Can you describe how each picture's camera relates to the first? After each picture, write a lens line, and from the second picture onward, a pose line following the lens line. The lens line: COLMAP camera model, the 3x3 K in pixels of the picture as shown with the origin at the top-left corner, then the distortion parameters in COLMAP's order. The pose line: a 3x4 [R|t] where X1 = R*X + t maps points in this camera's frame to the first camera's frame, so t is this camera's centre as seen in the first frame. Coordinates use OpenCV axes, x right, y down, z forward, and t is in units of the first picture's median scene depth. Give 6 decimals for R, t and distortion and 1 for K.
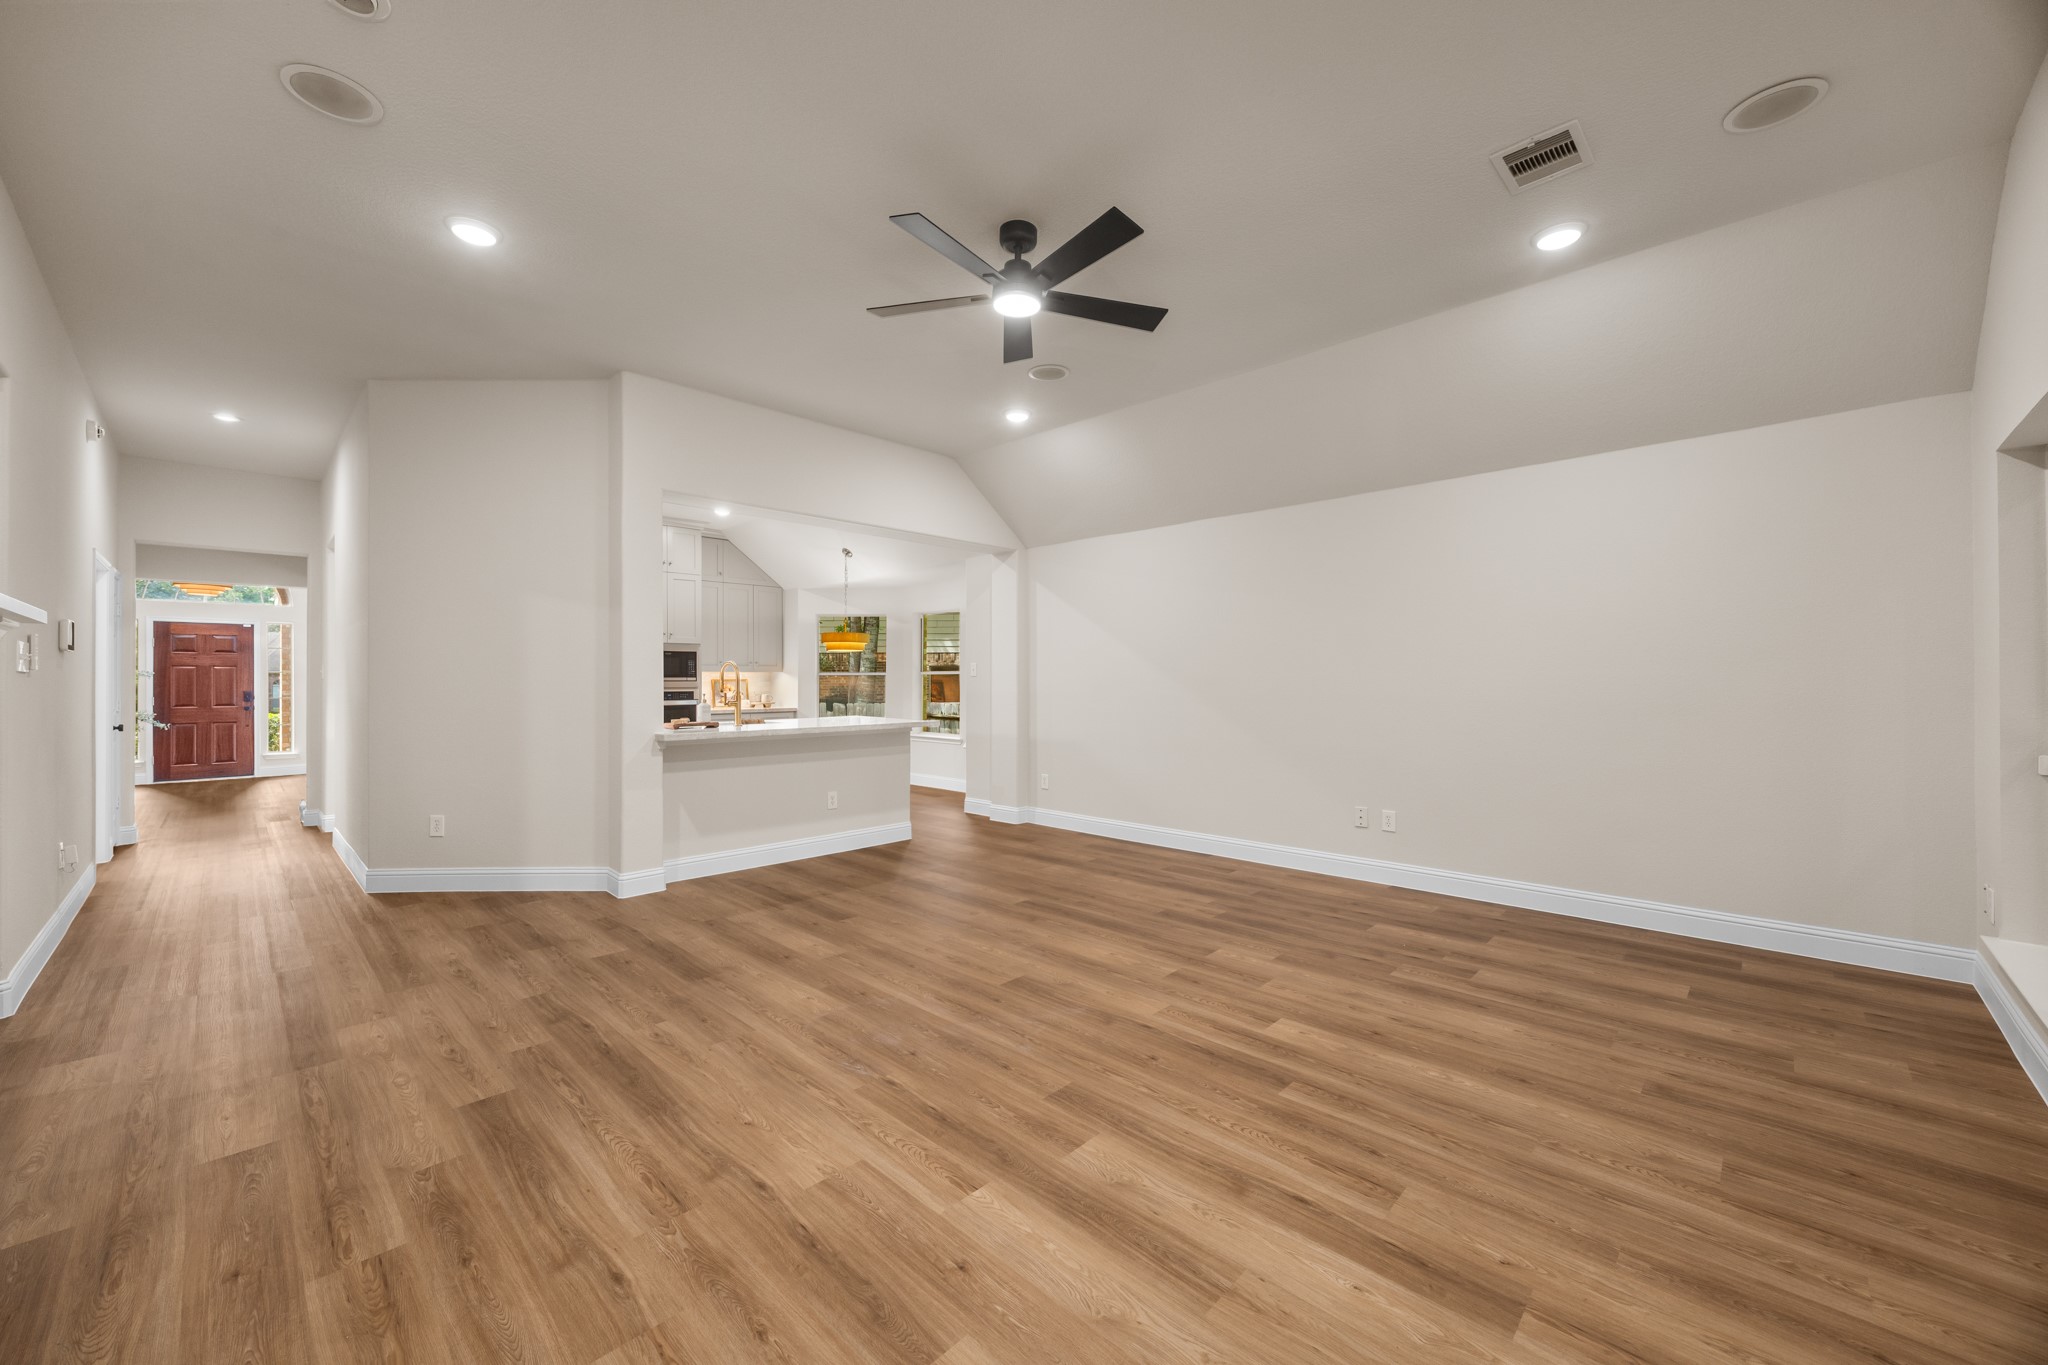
lens RADIAL K [[785.1, 0, 1018.8], [0, 785.1, 677.3], [0, 0, 1]] dist [-0.002001, -0.000350]
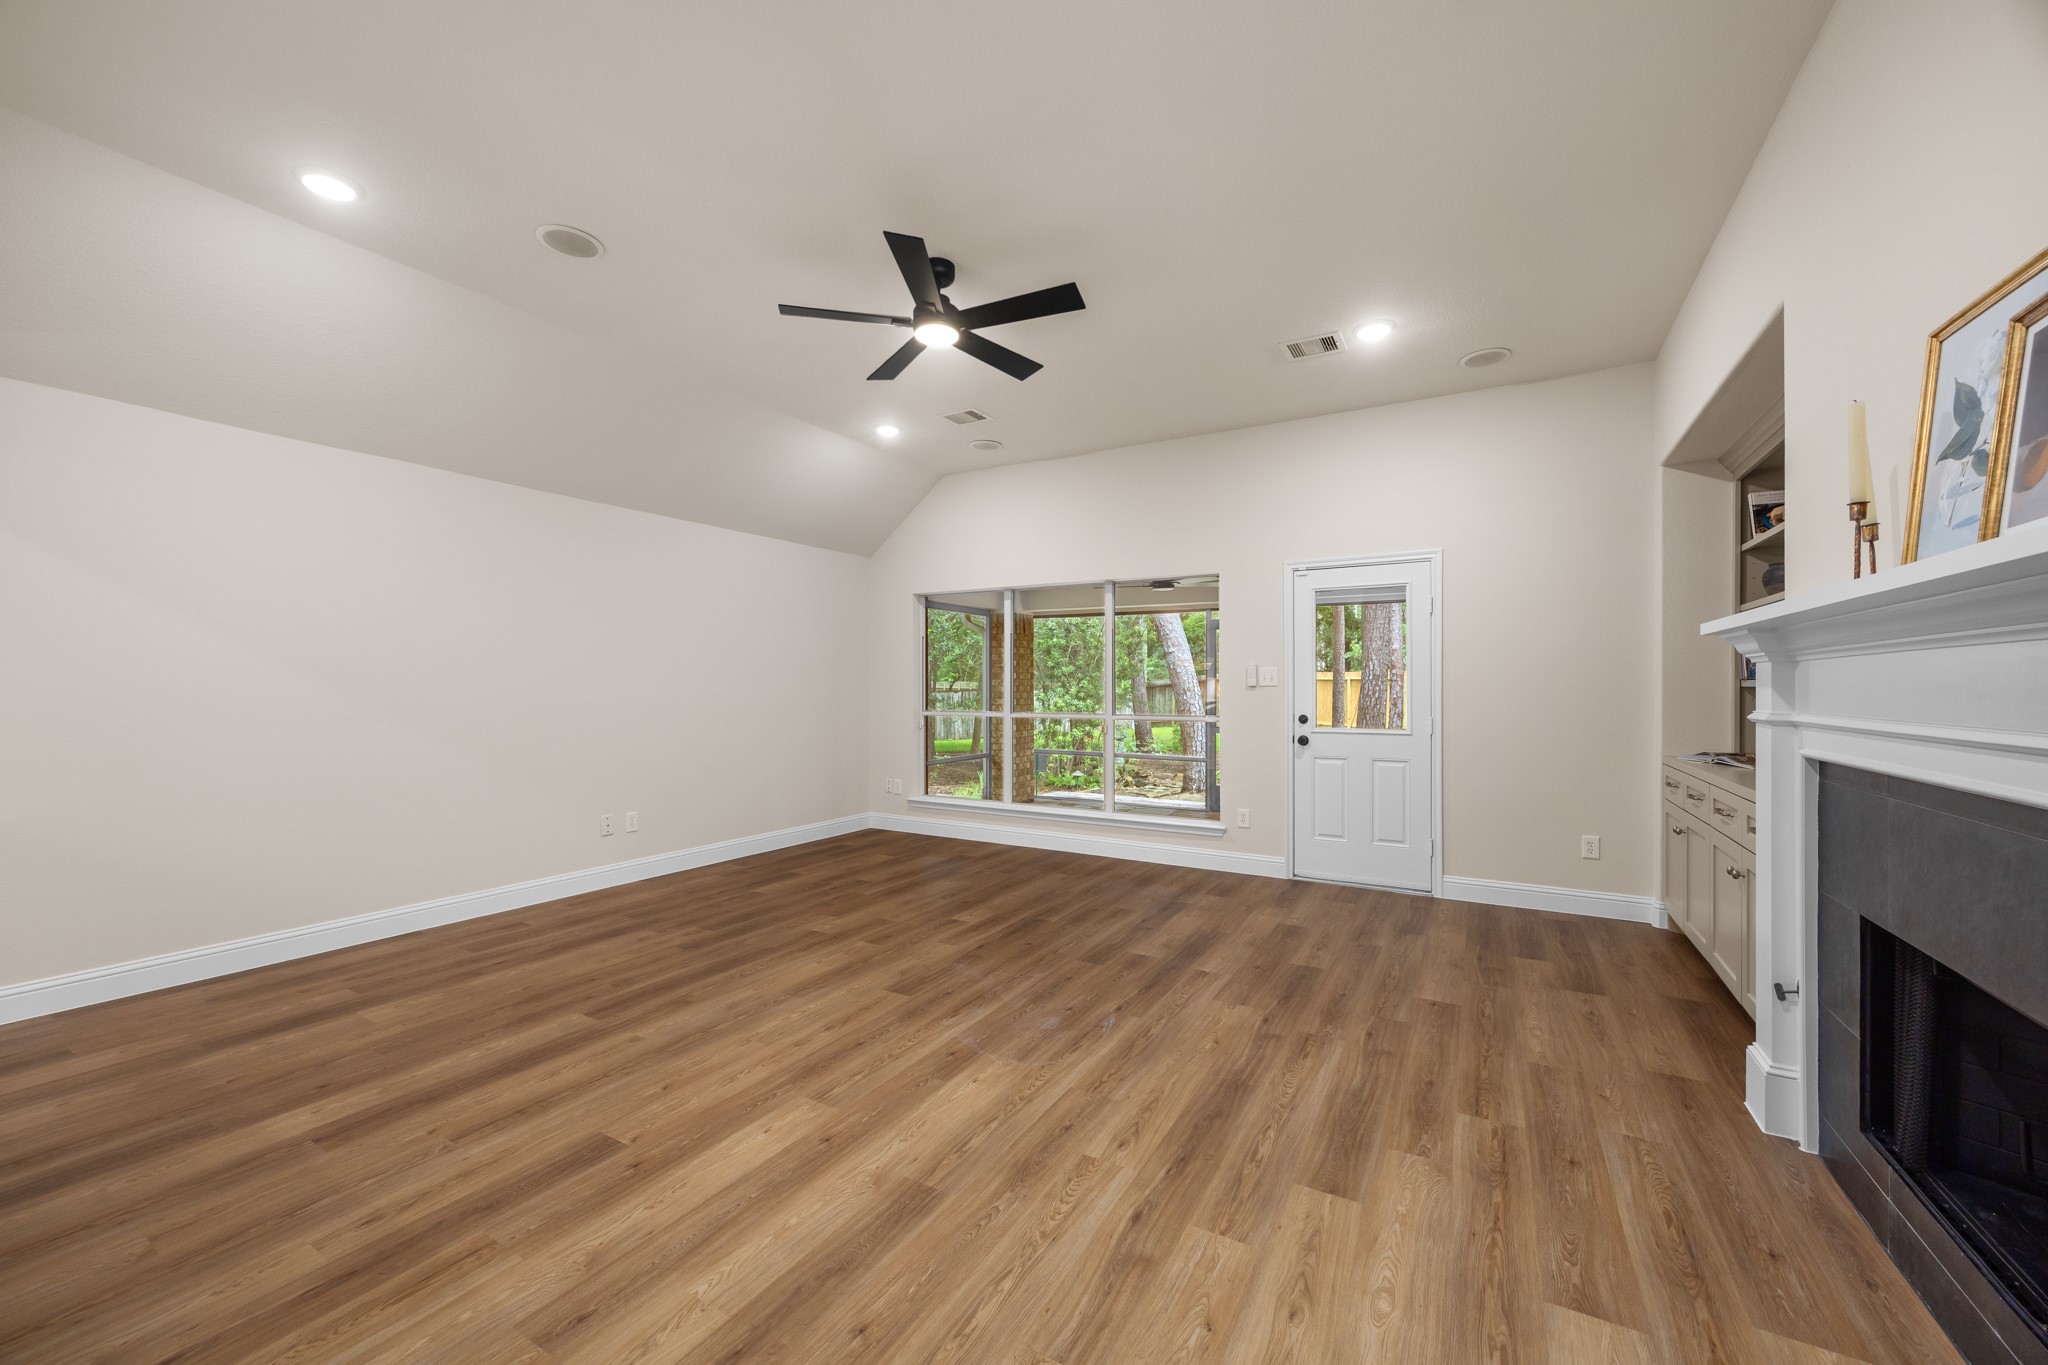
lens RADIAL K [[791.8, 0, 1024.0], [0, 791.8, 682.5], [0, 0, 1]] dist [-0.001321, -0.000205]
pose [[-0.244158, 0.009576, 0.969688, -1.260411], [-0.004744, 0.999927, -0.011069, 0.006673], [-0.969724, -0.007303, -0.244095, 1.349609]]
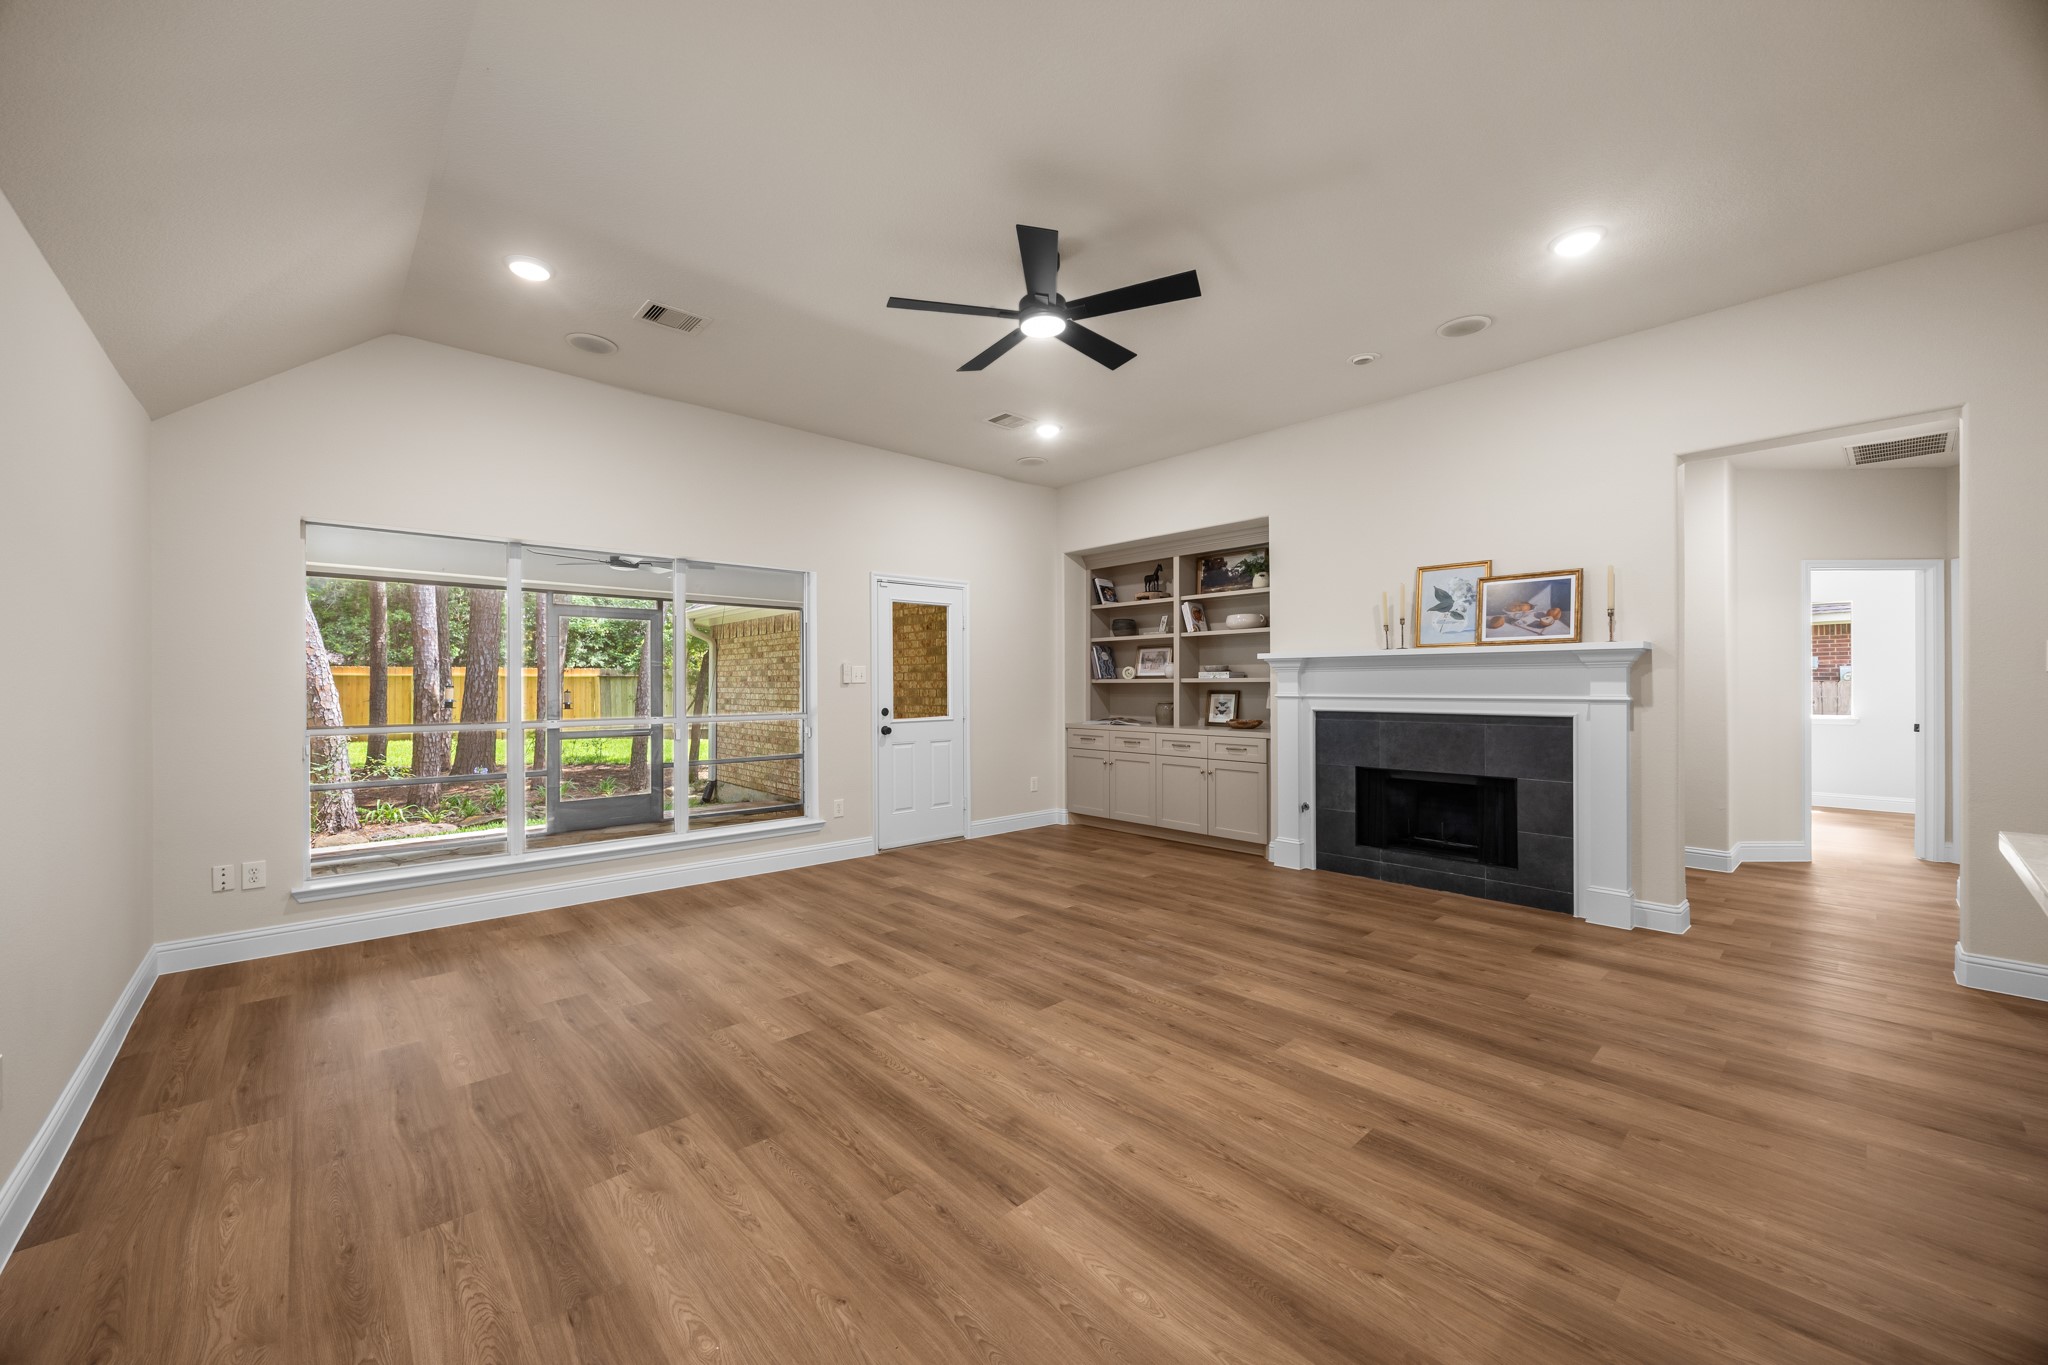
lens RADIAL K [[780.0, 0, 1020.9], [0, 780.0, 684.3], [0, 0, 1]] dist [-0.001564, 0.000377]
pose [[-0.998432, 0.008361, 0.055343, -0.032533], [0.008148, 0.999959, -0.004059, 0.005092], [-0.055375, -0.003602, -0.998459, 2.399266]]
